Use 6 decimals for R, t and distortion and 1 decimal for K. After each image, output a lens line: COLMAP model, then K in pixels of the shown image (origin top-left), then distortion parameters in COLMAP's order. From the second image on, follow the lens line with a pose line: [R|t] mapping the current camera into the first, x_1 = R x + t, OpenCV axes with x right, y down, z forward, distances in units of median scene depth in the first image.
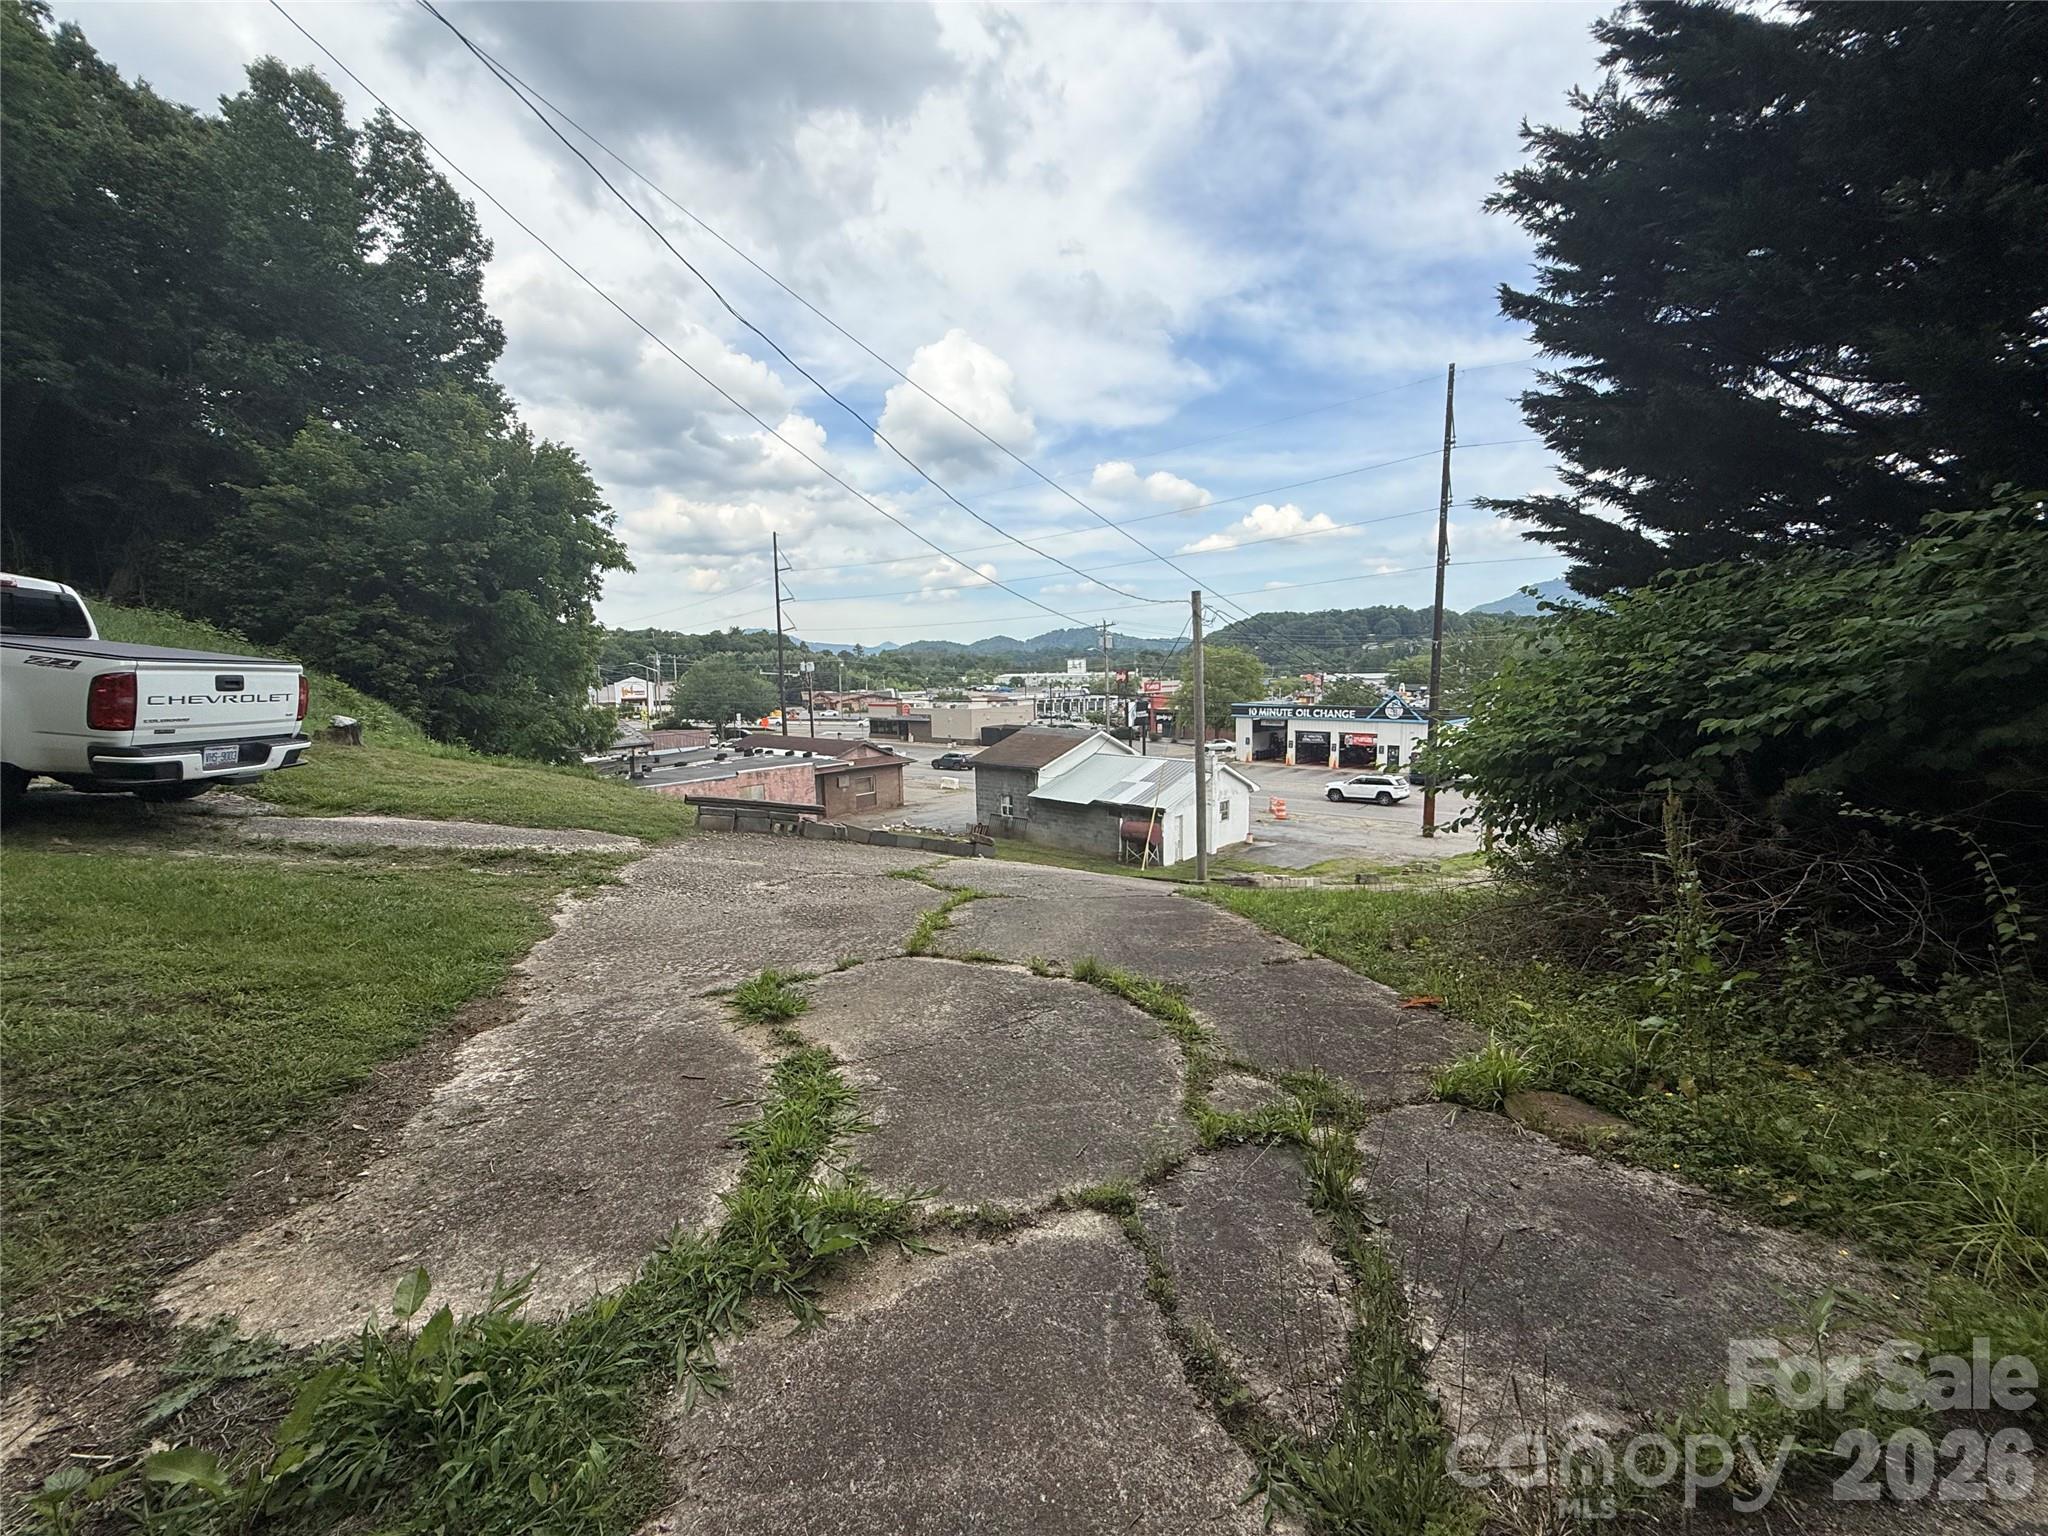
lens RADIAL K [[809.0, 0, 1024.0], [0, 809.0, 768.0], [0, 0, 1]] dist [-0.008709, -0.000194]
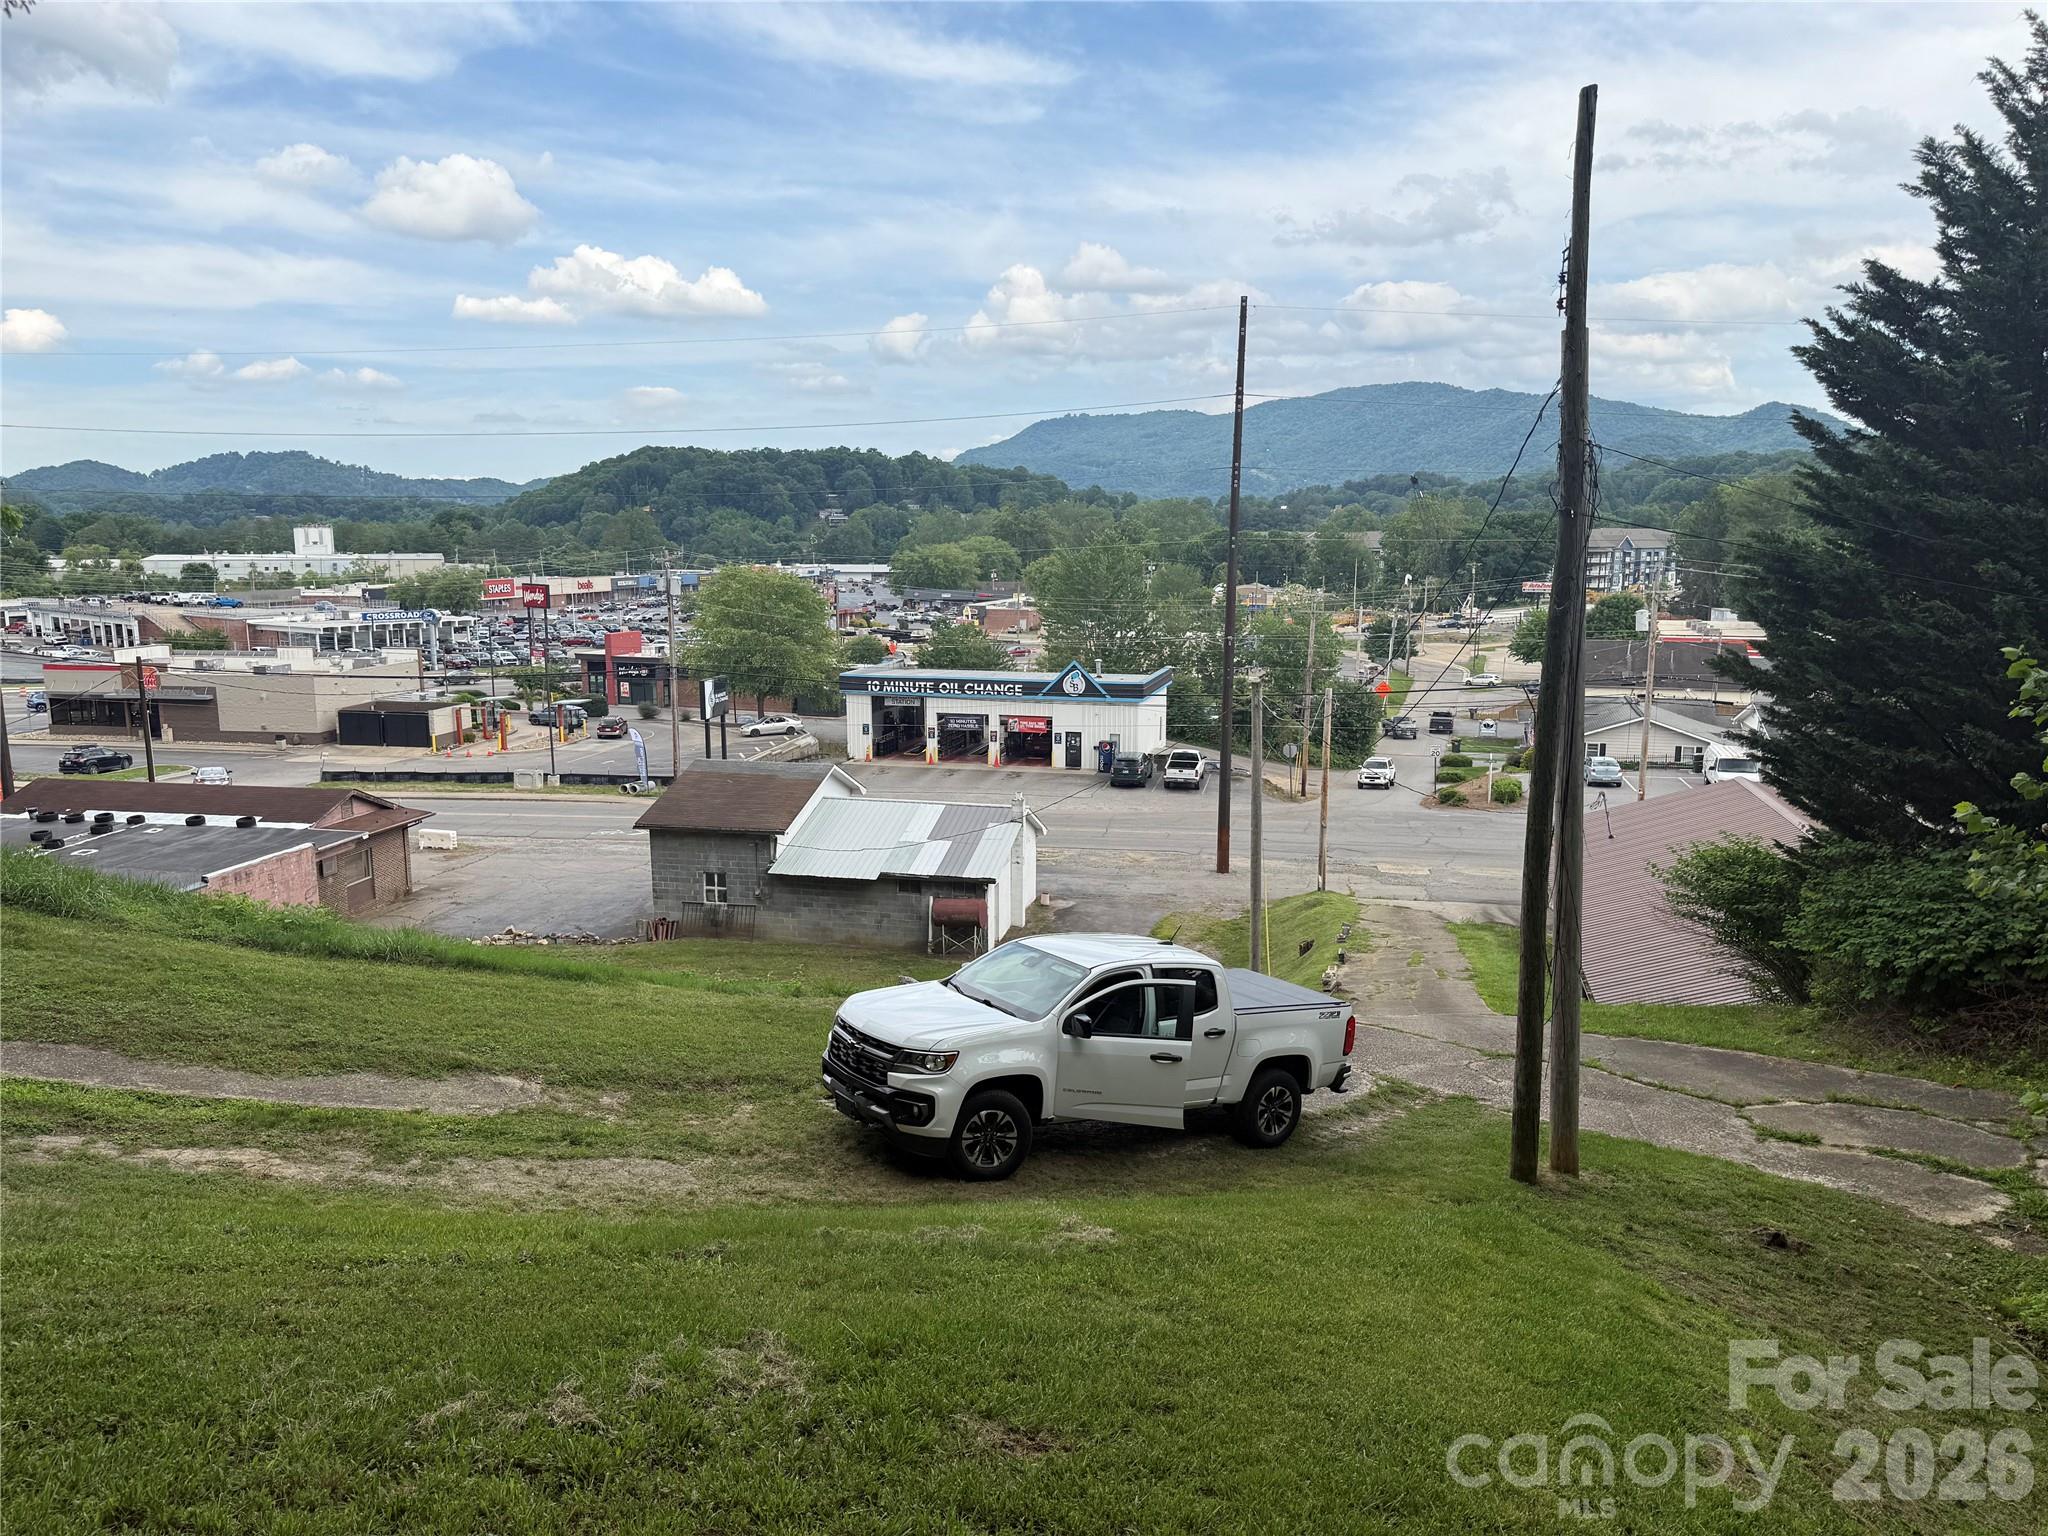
lens RADIAL K [[1427.8, 0, 1013.1], [0, 1427.8, 782.0], [0, 0, 1]] dist [0.046769, -0.058132]
pose [[0.853706, -0.069439, 0.516106, -0.247218], [0.044457, 0.997170, 0.060627, -0.060144], [-0.518855, -0.028813, 0.854377, -0.074143]]
